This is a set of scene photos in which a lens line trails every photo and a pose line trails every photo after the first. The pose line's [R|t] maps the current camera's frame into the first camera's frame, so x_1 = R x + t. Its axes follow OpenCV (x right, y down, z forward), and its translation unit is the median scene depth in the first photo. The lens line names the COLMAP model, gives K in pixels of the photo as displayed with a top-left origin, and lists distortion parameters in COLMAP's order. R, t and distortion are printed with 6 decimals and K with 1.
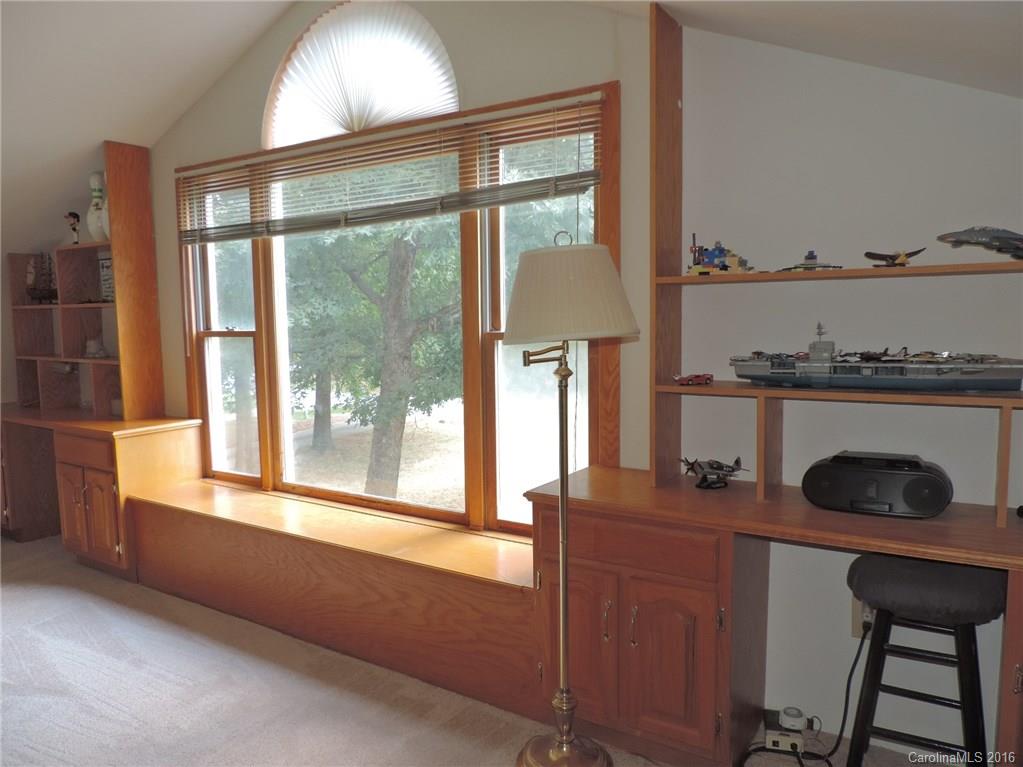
lens RADIAL K [[725.6, 0, 511.5], [0, 725.6, 383.5], [0, 0, 1]] dist [-0.019914, -0.001510]
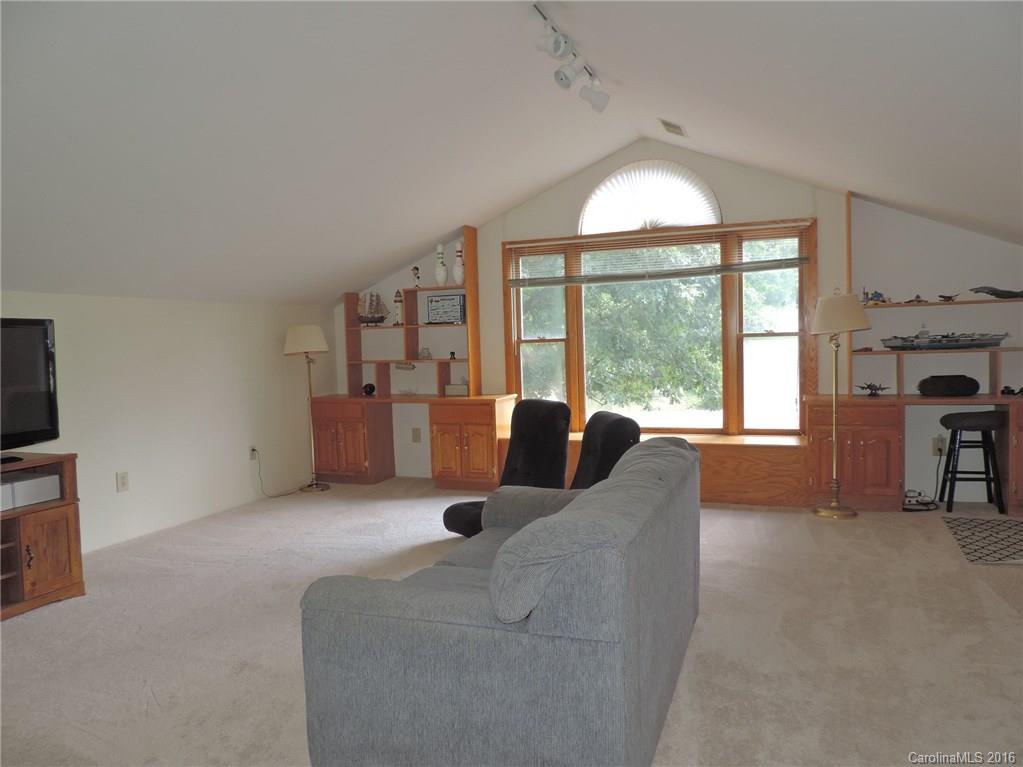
lens RADIAL K [[719.7, 0, 511.5], [0, 719.7, 383.5], [0, 0, 1]] dist [-0.002051, -0.001019]
pose [[0.976743, -0.029954, 0.212312, -1.263443], [0.038158, 0.998671, -0.034649, 0.131458], [-0.210992, 0.041944, 0.976588, -0.943716]]
